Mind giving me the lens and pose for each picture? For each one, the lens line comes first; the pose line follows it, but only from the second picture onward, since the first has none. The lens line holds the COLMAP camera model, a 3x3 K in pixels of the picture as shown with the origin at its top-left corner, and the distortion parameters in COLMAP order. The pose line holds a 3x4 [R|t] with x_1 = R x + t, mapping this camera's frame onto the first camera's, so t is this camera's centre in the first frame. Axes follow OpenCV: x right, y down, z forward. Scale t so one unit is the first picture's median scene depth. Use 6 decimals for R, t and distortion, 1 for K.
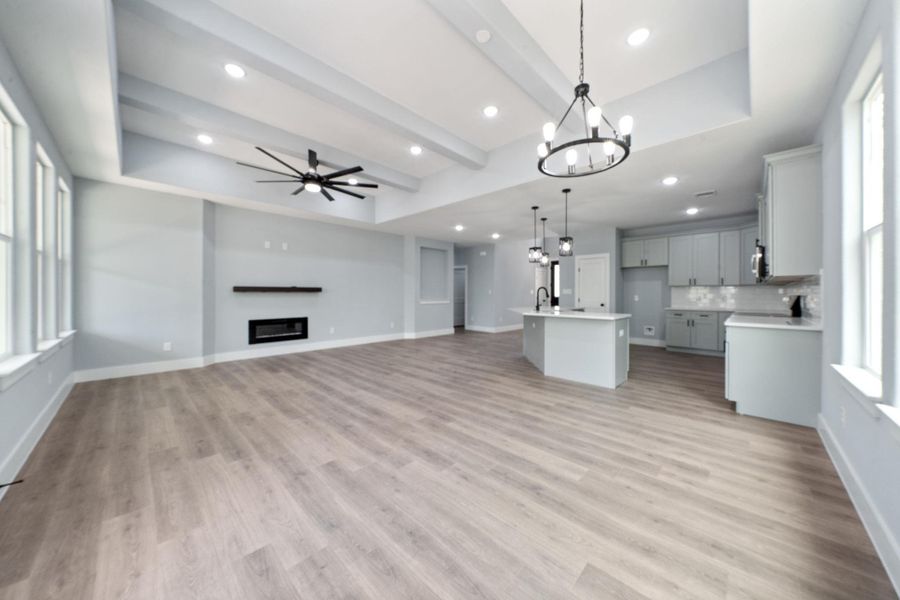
lens RADIAL K [[309.0, 0, 452.4], [0, 309.0, 294.7], [0, 0, 1]] dist [-0.000929, -0.000623]
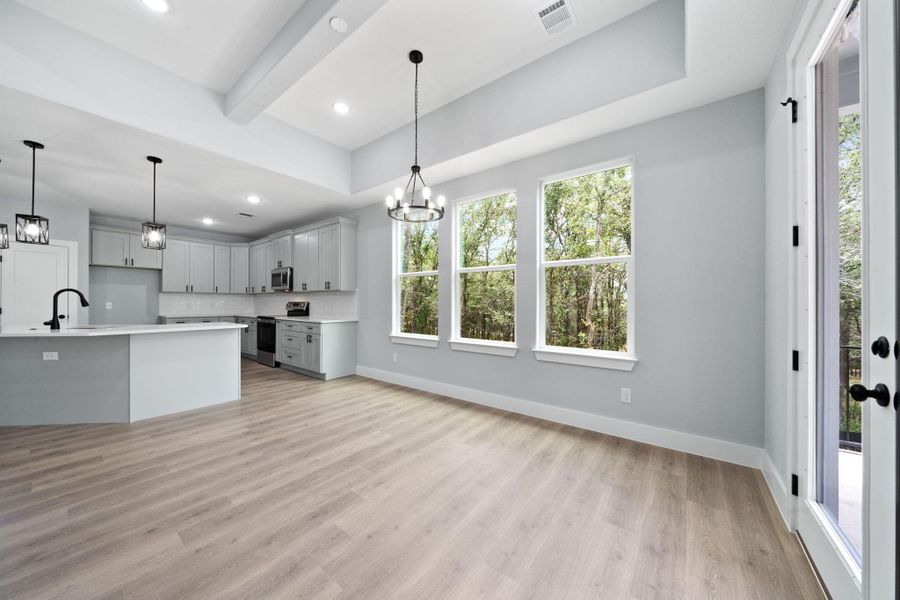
lens RADIAL K [[309.0, 0, 449.3], [0, 309.0, 302.3], [0, 0, 1]] dist [-0.000929, -0.000623]
pose [[-0.113593, -0.002864, 0.993523, -0.580567], [-0.000687, 0.999996, 0.002804, -0.002370], [-0.993527, -0.000364, -0.113594, 0.521249]]
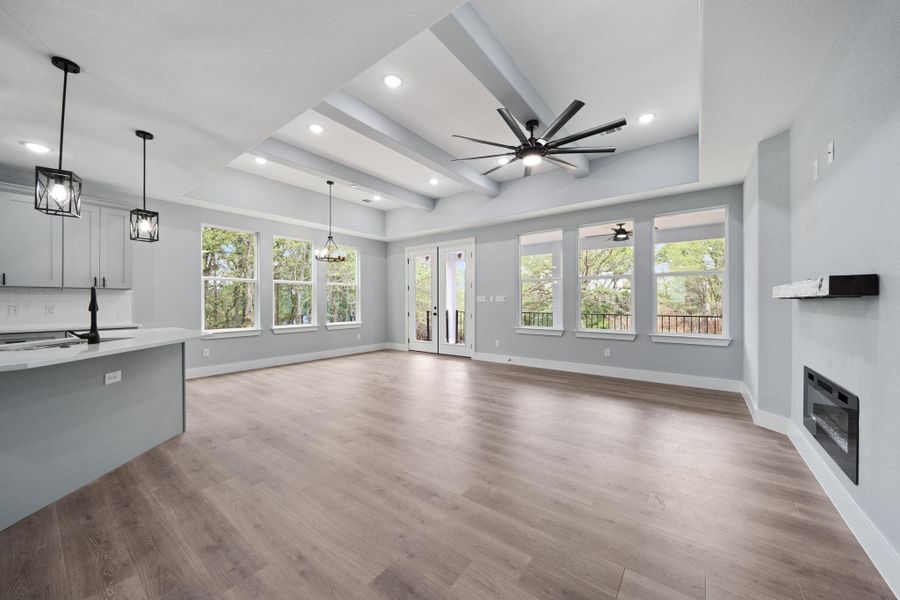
lens RADIAL K [[309.9, 0, 444.6], [0, 309.9, 299.4], [0, 0, 1]] dist [-0.000274, -0.000054]
pose [[-0.991960, 0.001326, -0.126547, -0.163062], [0.002008, 0.999984, -0.005257, -0.009600], [0.126538, -0.005469, -0.991947, 2.185344]]
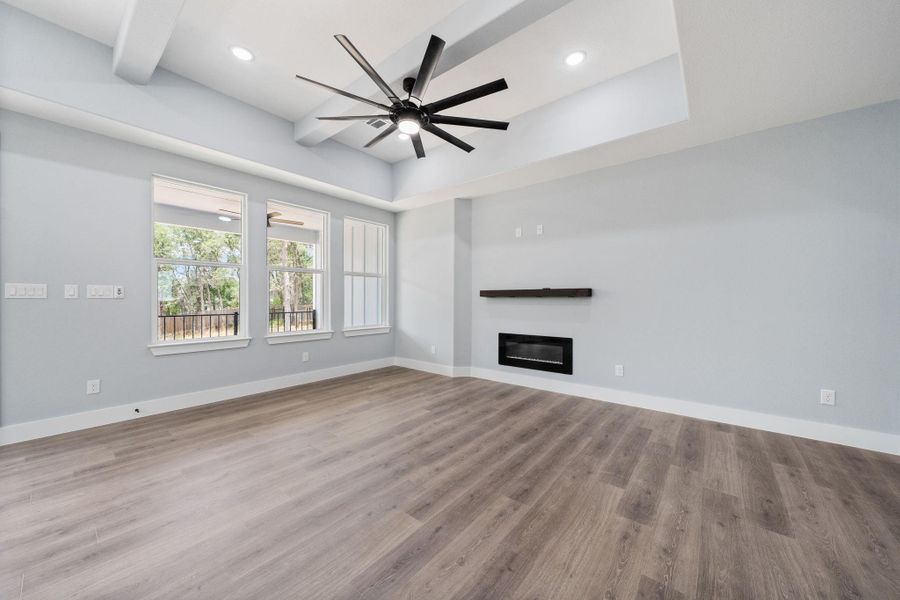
lens RADIAL K [[325.5, 0, 448.8], [0, 325.5, 298.3], [0, 0, 1]] dist [-0.004477, 0.000215]
pose [[0.083461, -0.002394, -0.996508, 0.260112], [-0.004383, 0.999987, -0.002770, -0.004901], [0.996501, 0.004599, 0.083449, 1.345457]]
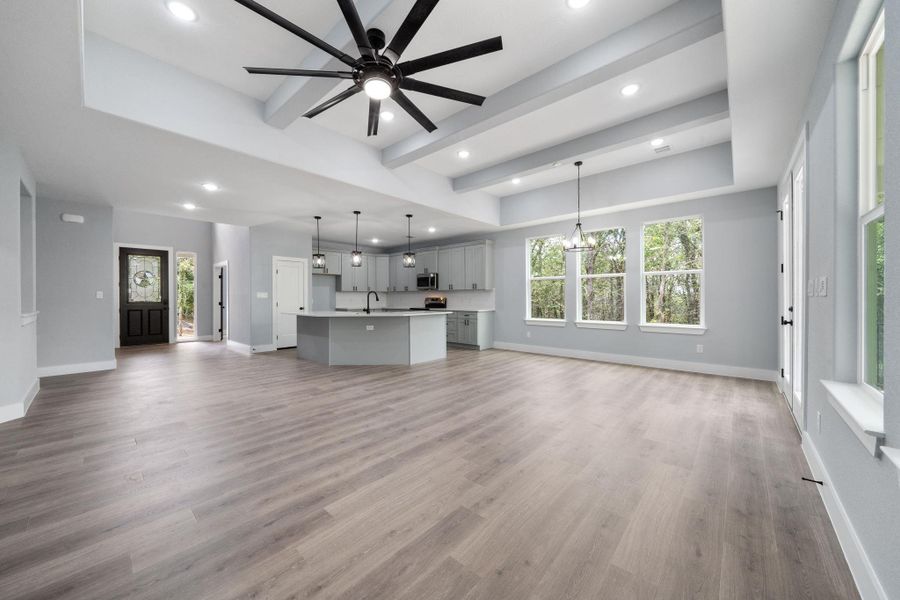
lens RADIAL K [[327.2, 0, 447.9], [0, 327.2, 299.9], [0, 0, 1]] dist [-0.010439, 0.000165]
pose [[-0.031816, -0.008868, 0.999454, -1.300755], [0.006232, 0.999939, 0.009071, -0.005258], [-0.999474, 0.006517, -0.031759, 1.185208]]
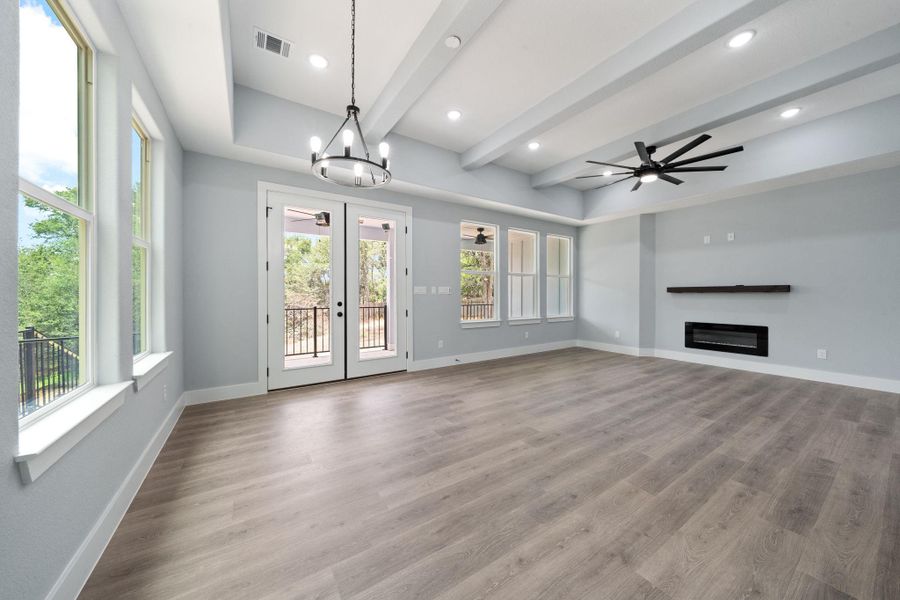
lens RADIAL K [[309.0, 0, 451.0], [0, 309.0, 295.1], [0, 0, 1]] dist [-0.000929, -0.000623]
pose [[-0.214335, 0.000393, -0.976760, 0.740390], [-0.002205, 0.999997, 0.000886, -0.001139], [0.976758, 0.002344, -0.214333, 0.820220]]
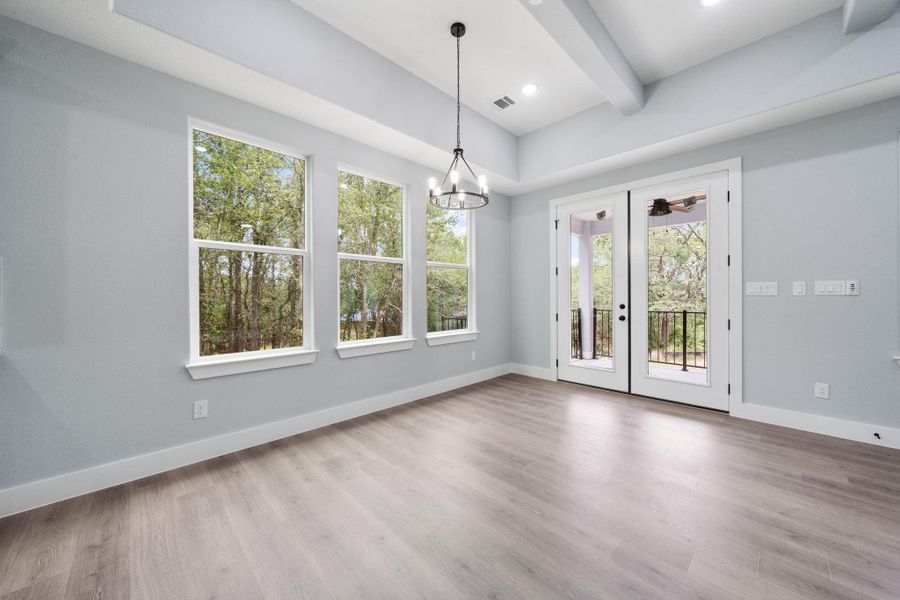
lens RADIAL K [[328.5, 0, 455.4], [0, 328.5, 297.1], [0, 0, 1]] dist [0.002795, -0.000952]
pose [[-0.999930, 0.000974, 0.011784, 0.214901], [0.001044, 0.999982, 0.005871, -0.004553], [-0.011778, 0.005883, -0.999913, 1.295288]]
